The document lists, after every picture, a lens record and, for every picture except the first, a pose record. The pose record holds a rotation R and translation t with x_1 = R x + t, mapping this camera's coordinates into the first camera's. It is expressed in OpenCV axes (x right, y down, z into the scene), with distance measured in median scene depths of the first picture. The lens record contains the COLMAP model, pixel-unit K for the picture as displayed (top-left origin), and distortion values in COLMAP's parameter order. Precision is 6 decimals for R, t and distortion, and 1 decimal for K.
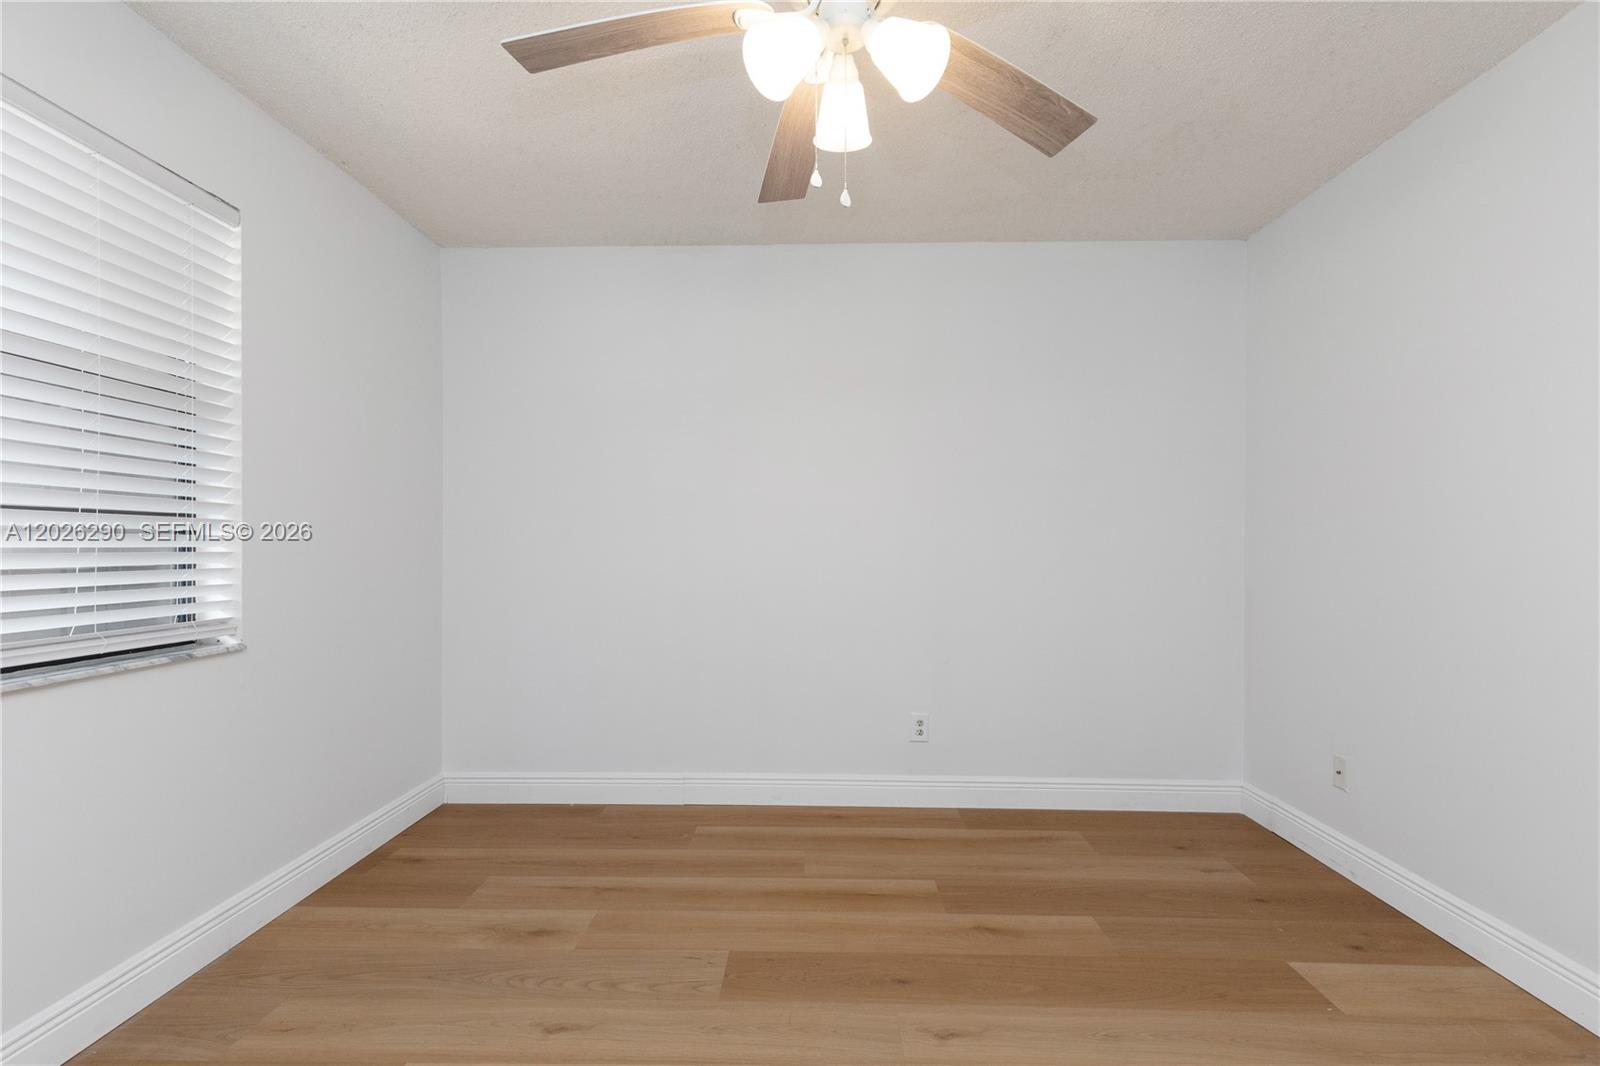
lens RADIAL K [[733.9, 0, 799.9], [0, 733.9, 548.7], [0, 0, 1]] dist [0.009490, -0.000185]
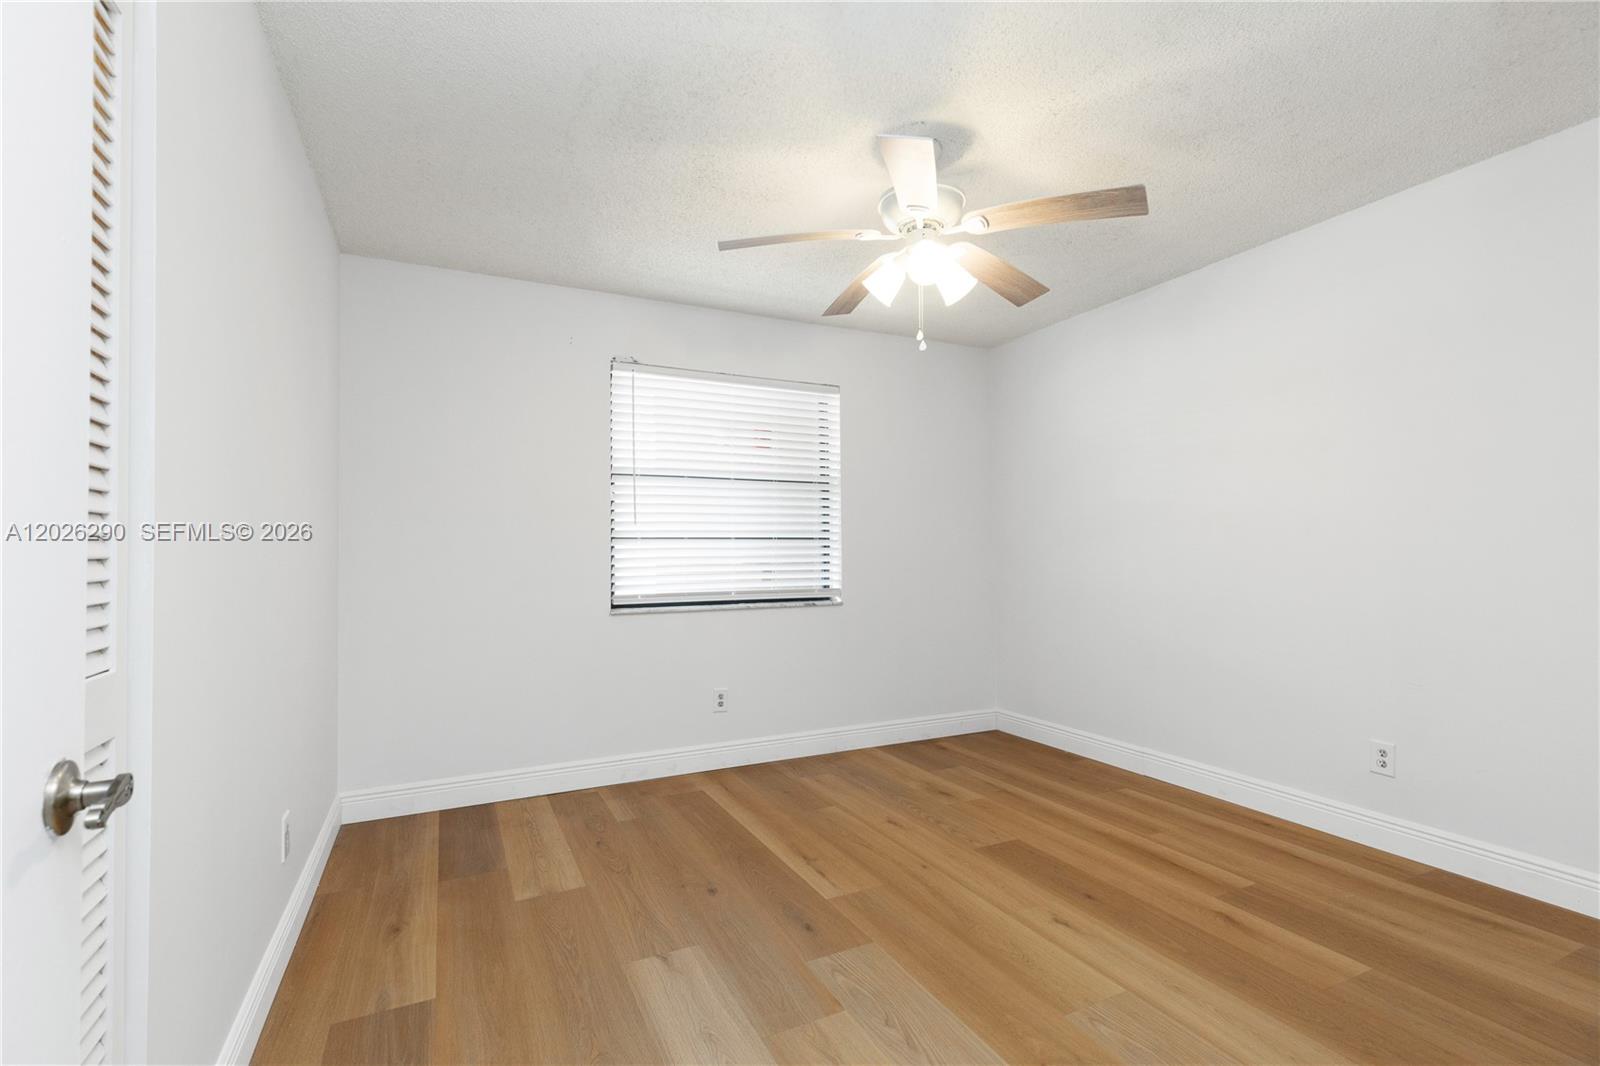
lens RADIAL K [[733.9, 0, 799.9], [0, 733.9, 548.7], [0, 0, 1]] dist [0.009490, -0.000185]
pose [[0.464375, -0.008794, -0.885595, 0.829085], [0.002878, 0.999960, -0.008420, 0.002280], [0.885634, 0.001361, 0.464382, -0.018149]]
